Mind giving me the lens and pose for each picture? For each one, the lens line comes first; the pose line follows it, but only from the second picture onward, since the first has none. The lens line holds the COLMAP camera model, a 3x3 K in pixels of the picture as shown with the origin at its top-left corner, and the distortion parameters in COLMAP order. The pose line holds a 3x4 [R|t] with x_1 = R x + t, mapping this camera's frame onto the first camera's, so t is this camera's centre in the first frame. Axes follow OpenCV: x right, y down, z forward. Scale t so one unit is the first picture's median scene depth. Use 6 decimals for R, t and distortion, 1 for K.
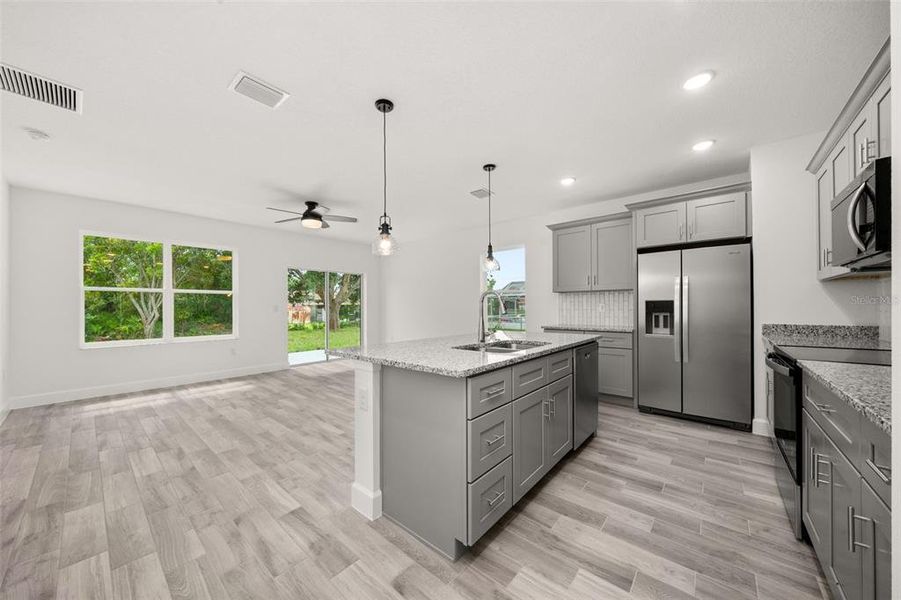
lens RADIAL K [[315.1, 0, 439.9], [0, 315.1, 303.8], [0, 0, 1]] dist [-0.005727, 0.000068]
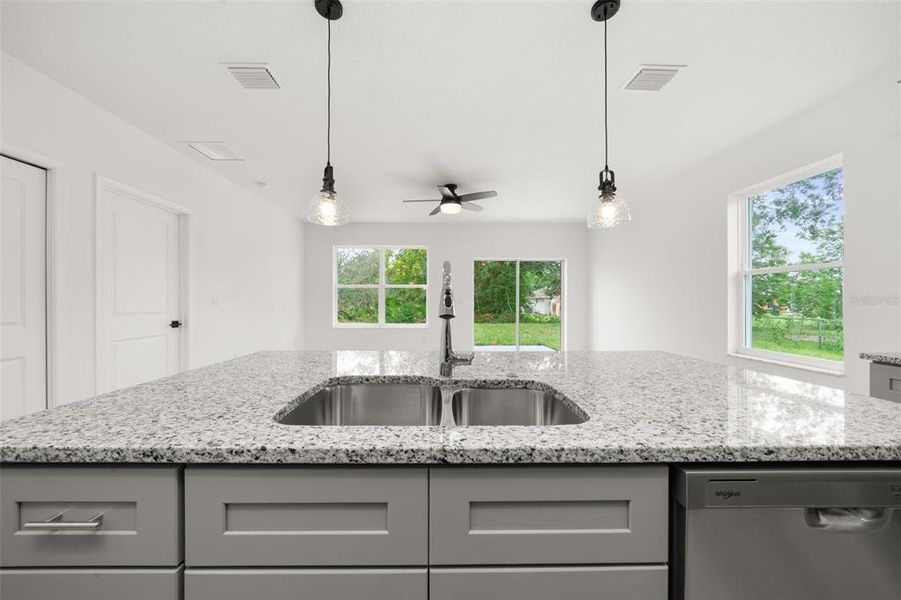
lens RADIAL K [[315.1, 0, 439.9], [0, 315.1, 303.8], [0, 0, 1]] dist [-0.005727, 0.000068]
pose [[0.675740, 0.015116, -0.736985, 0.408433], [0.000300, 0.999784, 0.020781, 0.005318], [0.737140, -0.014263, 0.675589, 0.590591]]
